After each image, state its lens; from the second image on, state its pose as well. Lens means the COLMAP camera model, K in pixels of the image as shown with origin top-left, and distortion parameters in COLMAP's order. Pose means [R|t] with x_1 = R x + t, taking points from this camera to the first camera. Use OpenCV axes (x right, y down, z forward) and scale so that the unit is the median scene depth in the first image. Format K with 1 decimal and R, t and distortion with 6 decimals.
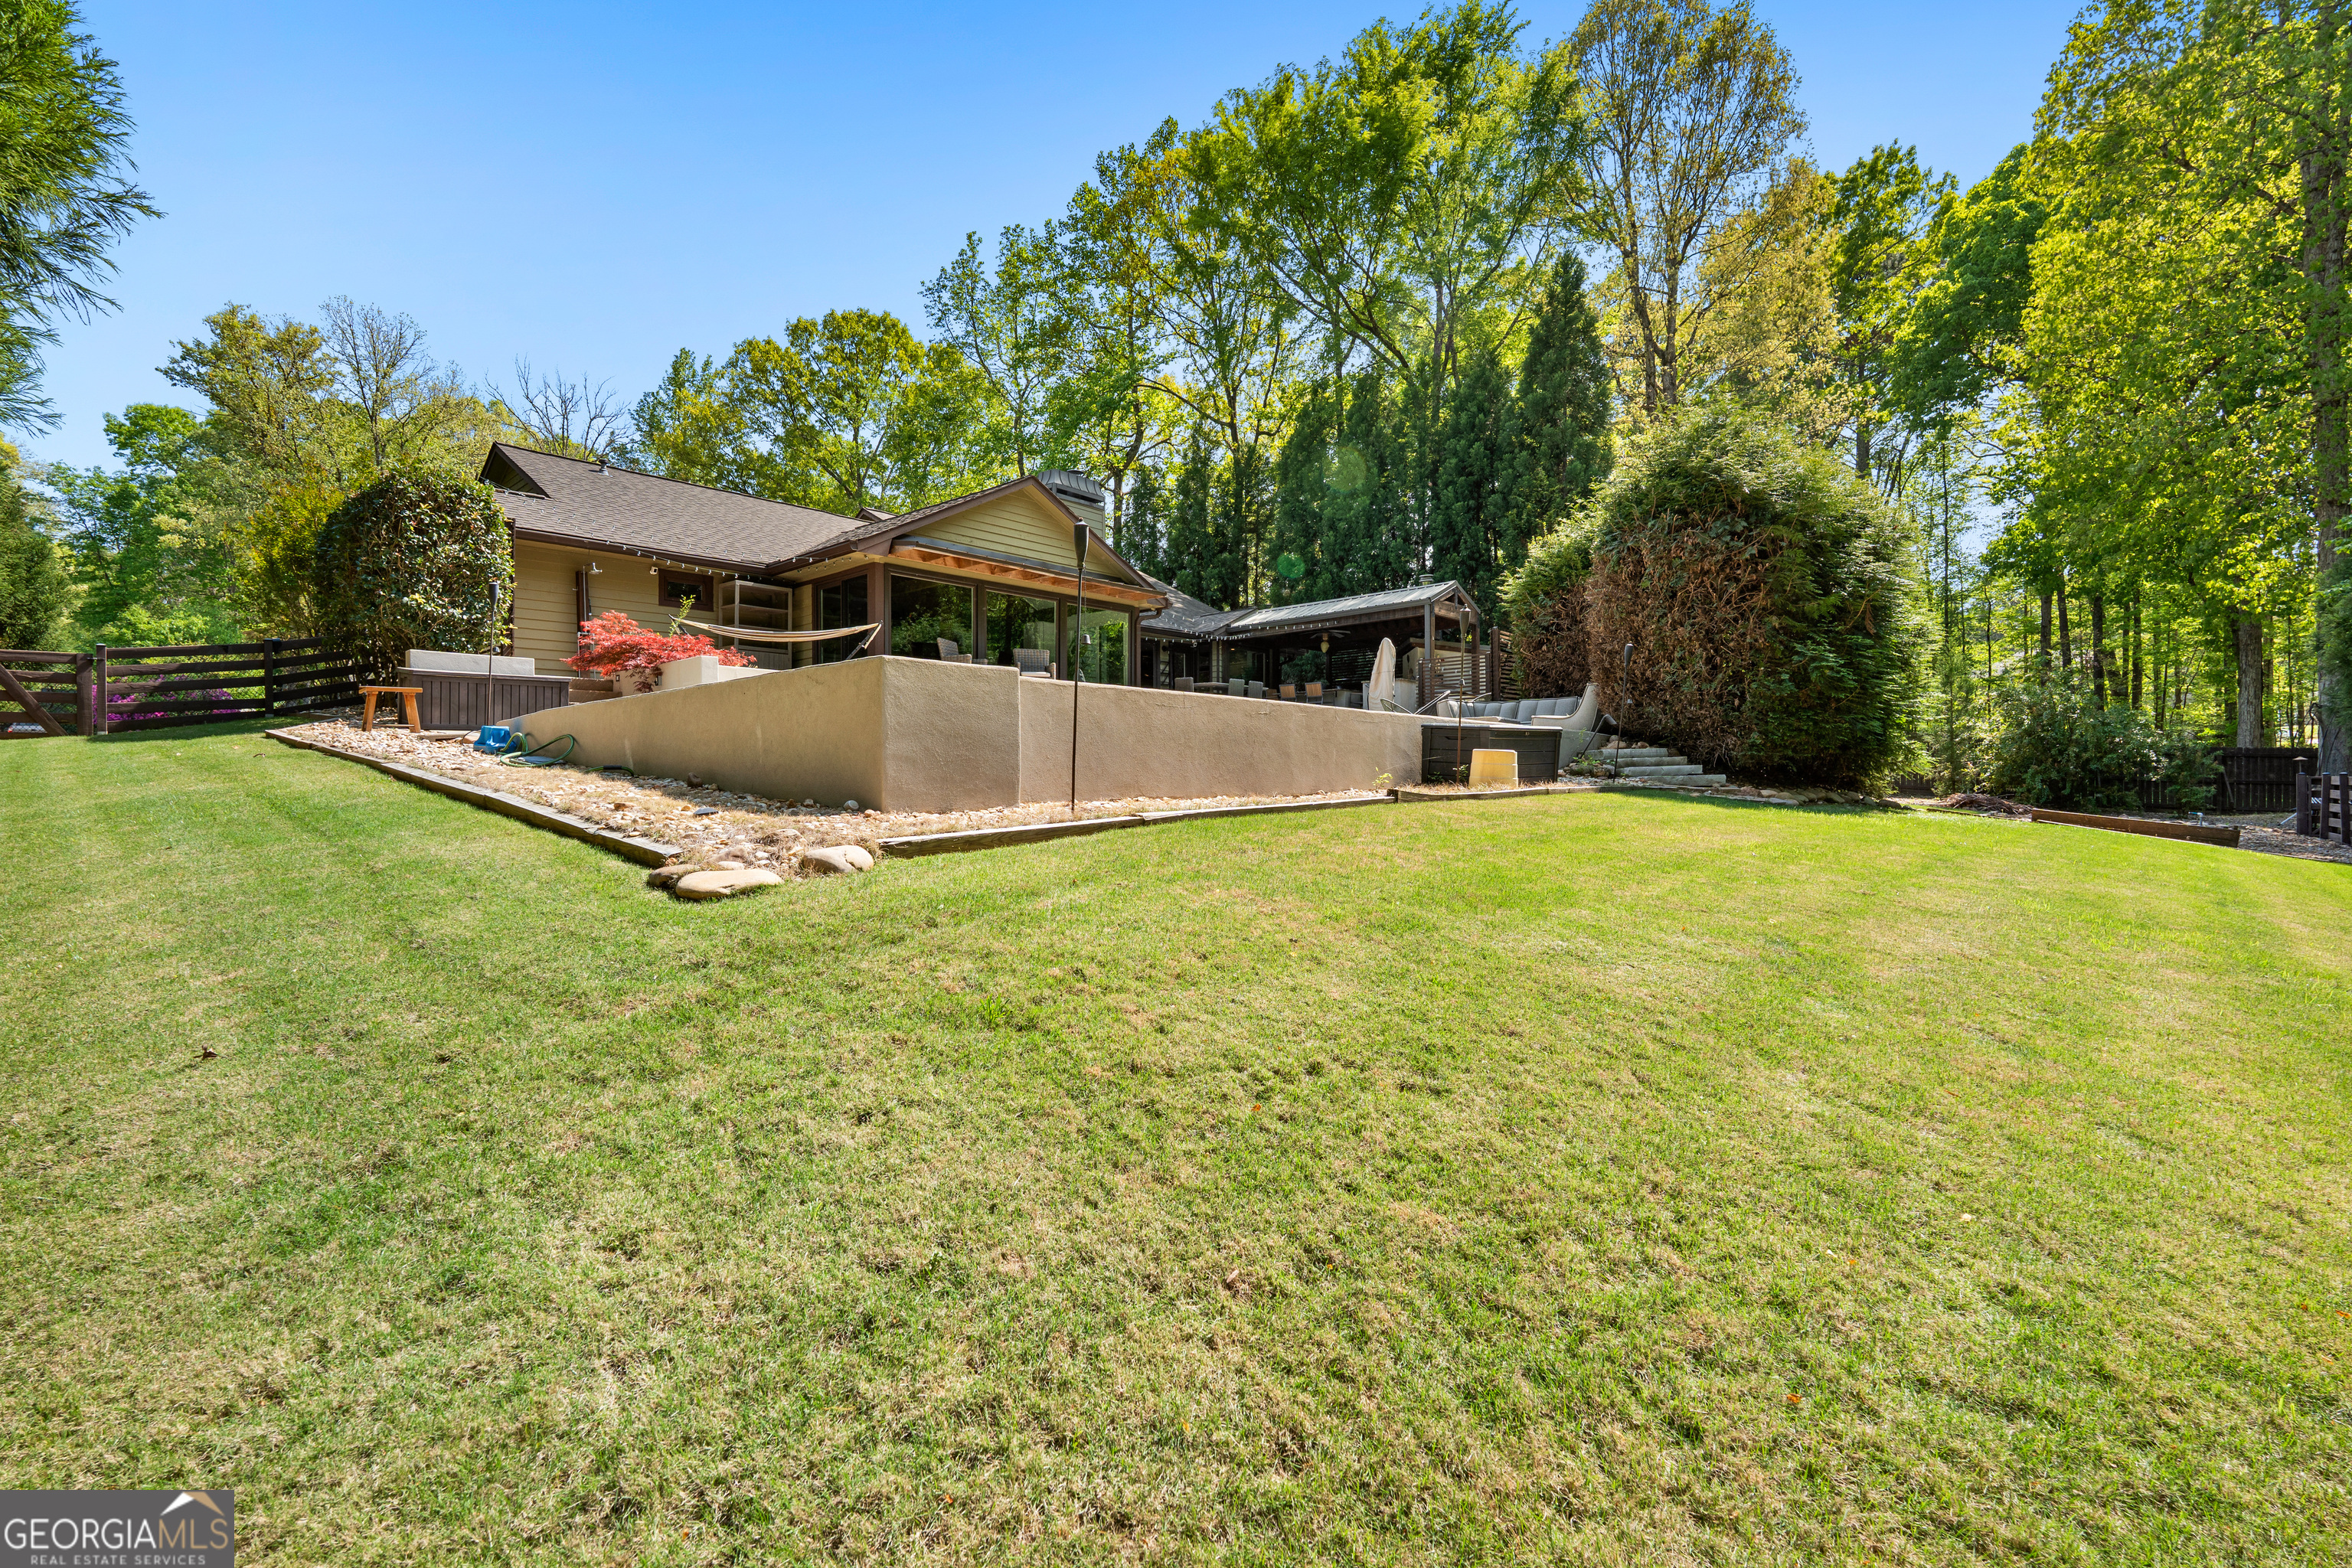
lens RADIAL K [[1028.5, 0, 1176.3], [0, 1028.5, 807.9], [0, 0, 1]] dist [-0.009095, 0.002399]
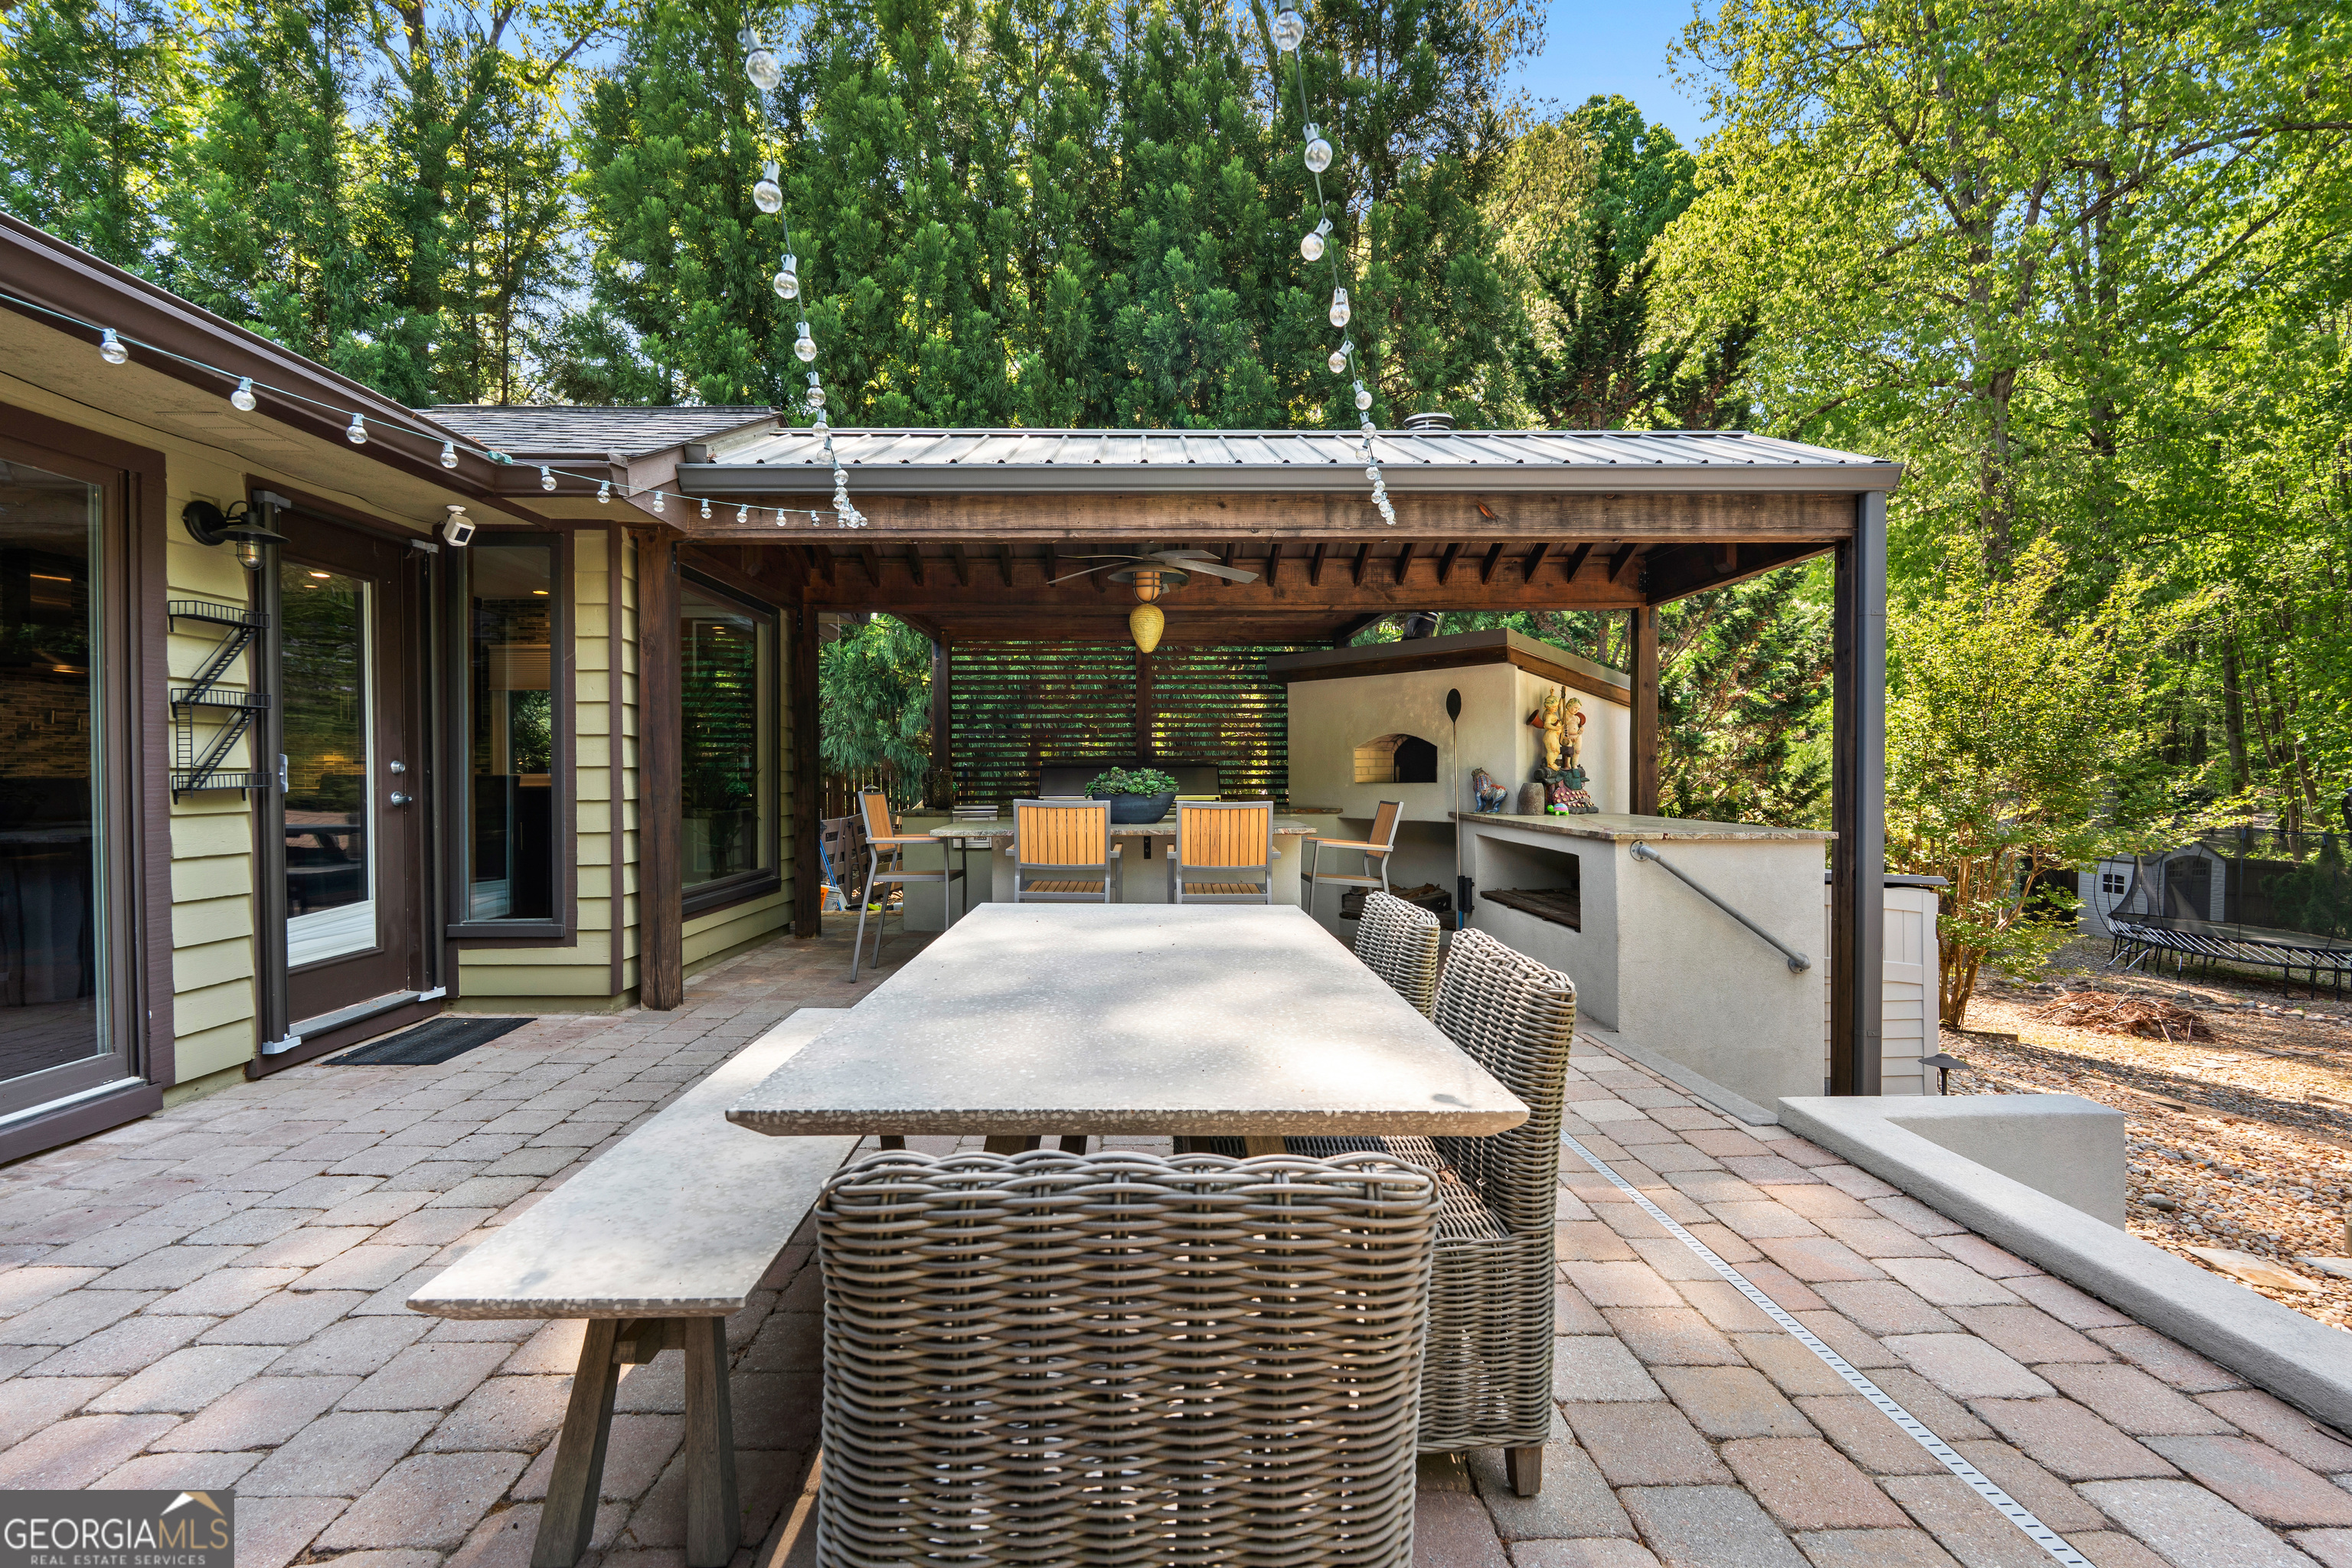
lens RADIAL K [[1028.5, 0, 1129.1], [0, 1028.5, 780.2], [0, 0, 1]] dist [-0.009095, 0.002399]
pose [[0.727094, 0.005367, 0.686517, -0.010259], [0.005823, 0.999885, -0.013984, -0.082980], [-0.686513, 0.014165, 0.726979, 0.578020]]
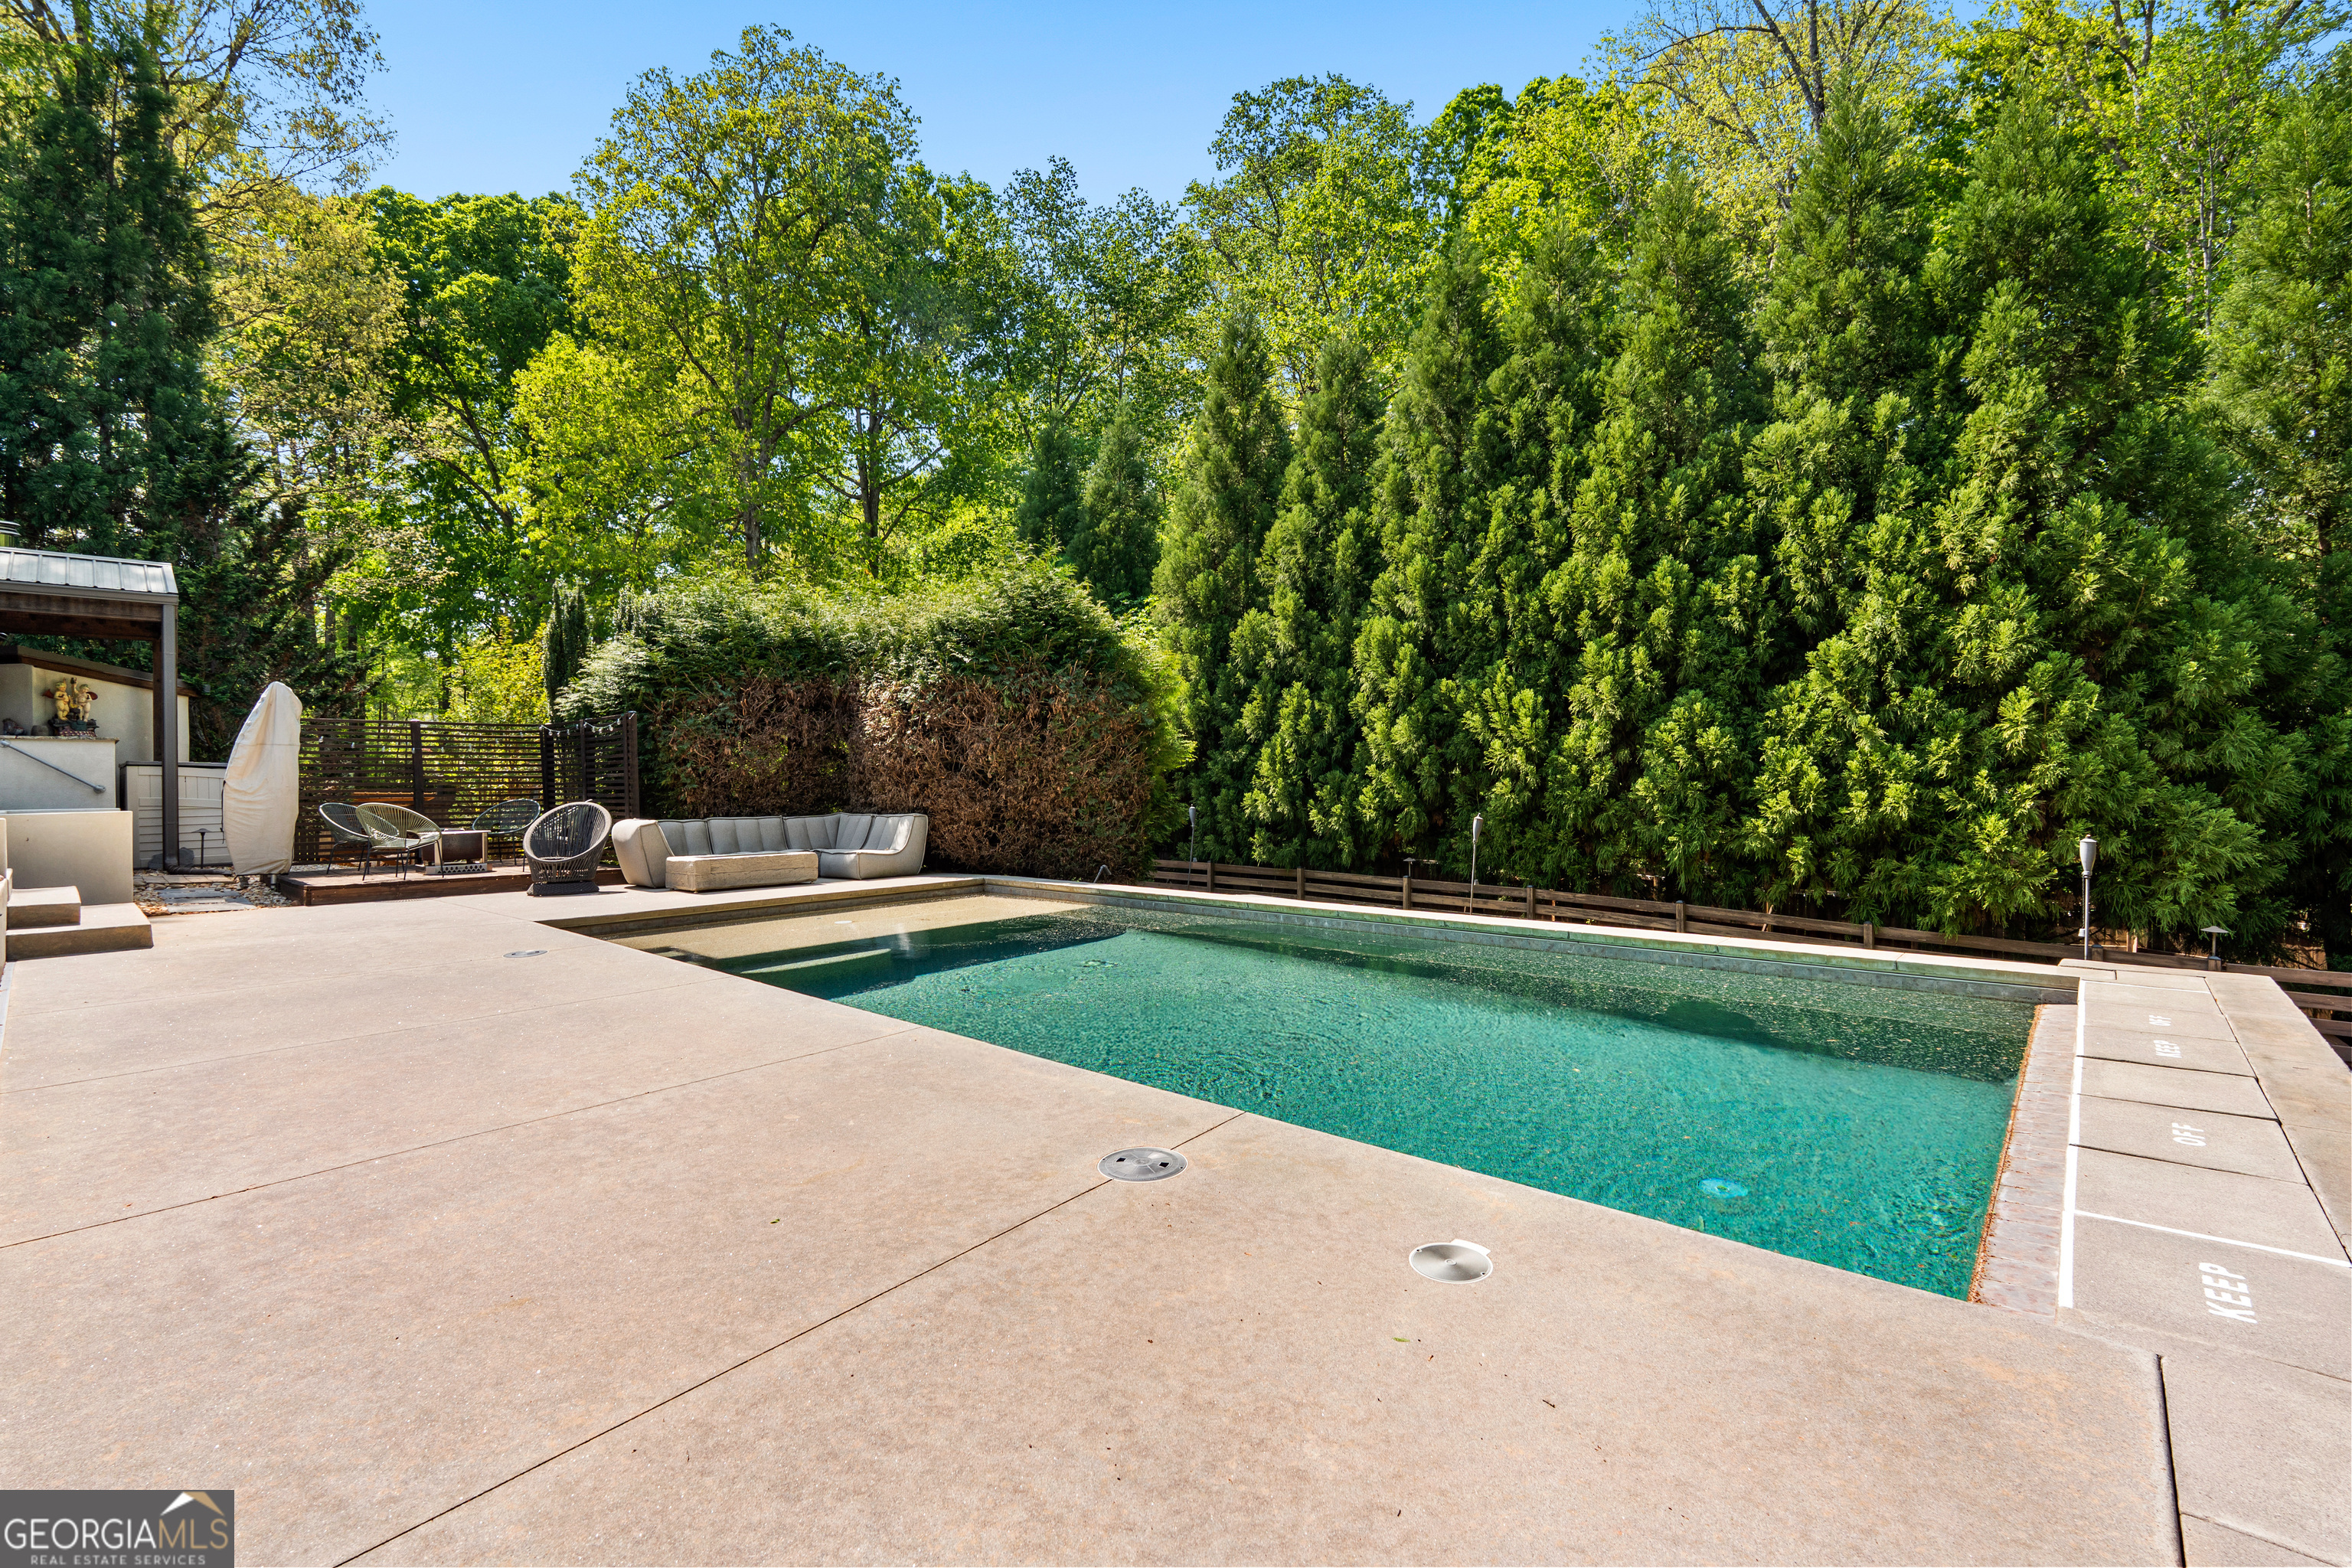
lens RADIAL K [[1028.5, 0, 1175.8], [0, 1028.5, 772.4], [0, 0, 1]] dist [-0.009095, 0.002399]
pose [[0.015532, 0.015858, 0.999754, -0.179026], [0.030925, 0.999388, -0.016333, -0.051491], [-0.999401, 0.031171, 0.015032, 0.281964]]
